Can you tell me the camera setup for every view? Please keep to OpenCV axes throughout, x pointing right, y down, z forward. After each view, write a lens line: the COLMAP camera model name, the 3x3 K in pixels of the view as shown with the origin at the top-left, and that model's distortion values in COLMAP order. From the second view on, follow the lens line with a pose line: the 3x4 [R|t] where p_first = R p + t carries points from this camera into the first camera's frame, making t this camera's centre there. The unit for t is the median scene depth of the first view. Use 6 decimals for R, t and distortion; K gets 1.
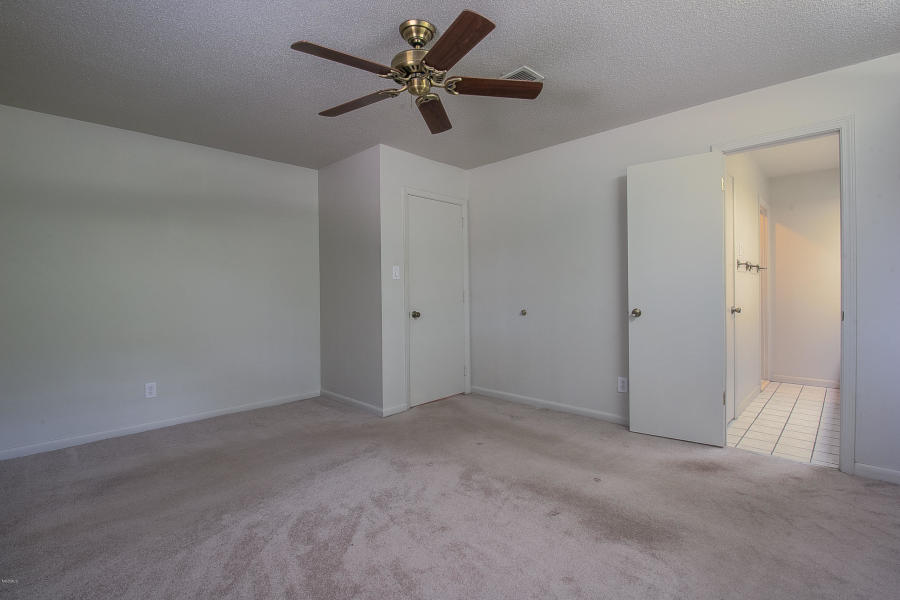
lens RADIAL K [[415.8, 0, 446.7], [0, 415.8, 297.0], [0, 0, 1]] dist [-0.017952, -0.001507]
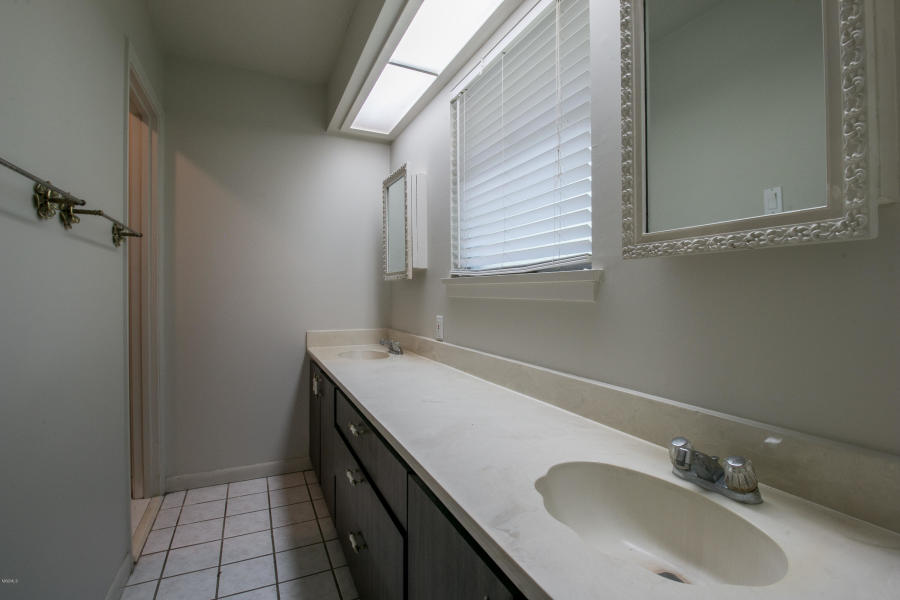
lens RADIAL K [[415.8, 0, 446.7], [0, 415.8, 297.0], [0, 0, 1]] dist [-0.017952, -0.001507]
pose [[0.351537, 0.002036, 0.936172, 0.473622], [0.007827, 0.999956, -0.005114, -0.008959], [-0.936141, 0.009126, 0.351505, 0.550051]]
